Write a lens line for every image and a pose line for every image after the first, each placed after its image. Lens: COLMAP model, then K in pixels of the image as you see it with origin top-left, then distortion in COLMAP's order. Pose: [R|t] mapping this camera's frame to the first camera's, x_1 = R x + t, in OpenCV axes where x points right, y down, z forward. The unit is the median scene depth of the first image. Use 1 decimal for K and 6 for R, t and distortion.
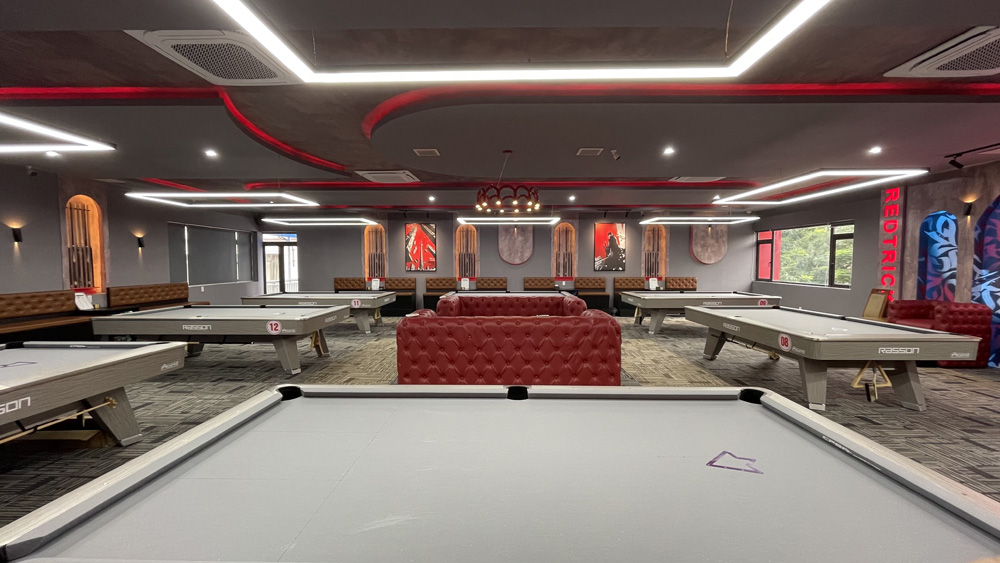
lens RADIAL K [[402.1, 0, 500.4], [0, 402.1, 282.8], [0, 0, 1]] dist [-0.003680, 0.002265]
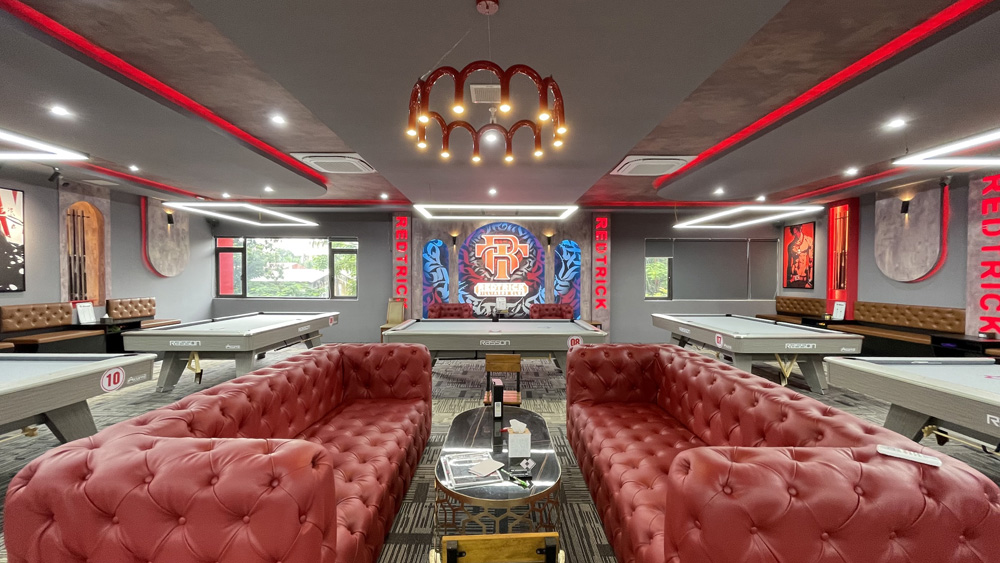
lens RADIAL K [[402.1, 0, 499.0], [0, 402.1, 283.4], [0, 0, 1]] dist [-0.003680, 0.002265]
pose [[-0.020855, -0.017625, 0.999627, -0.179889], [0.045321, 0.998800, 0.018556, -0.023483], [-0.998755, 0.045692, -0.020031, 0.463793]]
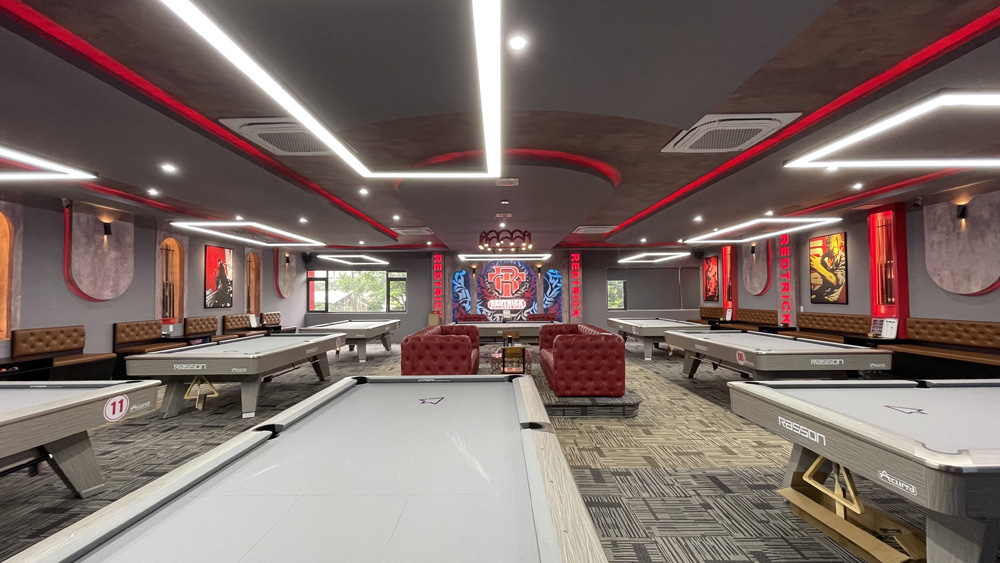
lens RADIAL K [[402.1, 0, 500.2], [0, 402.1, 284.3], [0, 0, 1]] dist [-0.003680, 0.002265]
pose [[-0.019415, 0.029622, 0.999373, -0.532887], [0.057752, 0.997925, -0.028457, -0.021758], [-0.998142, 0.057163, -0.021085, 0.483588]]
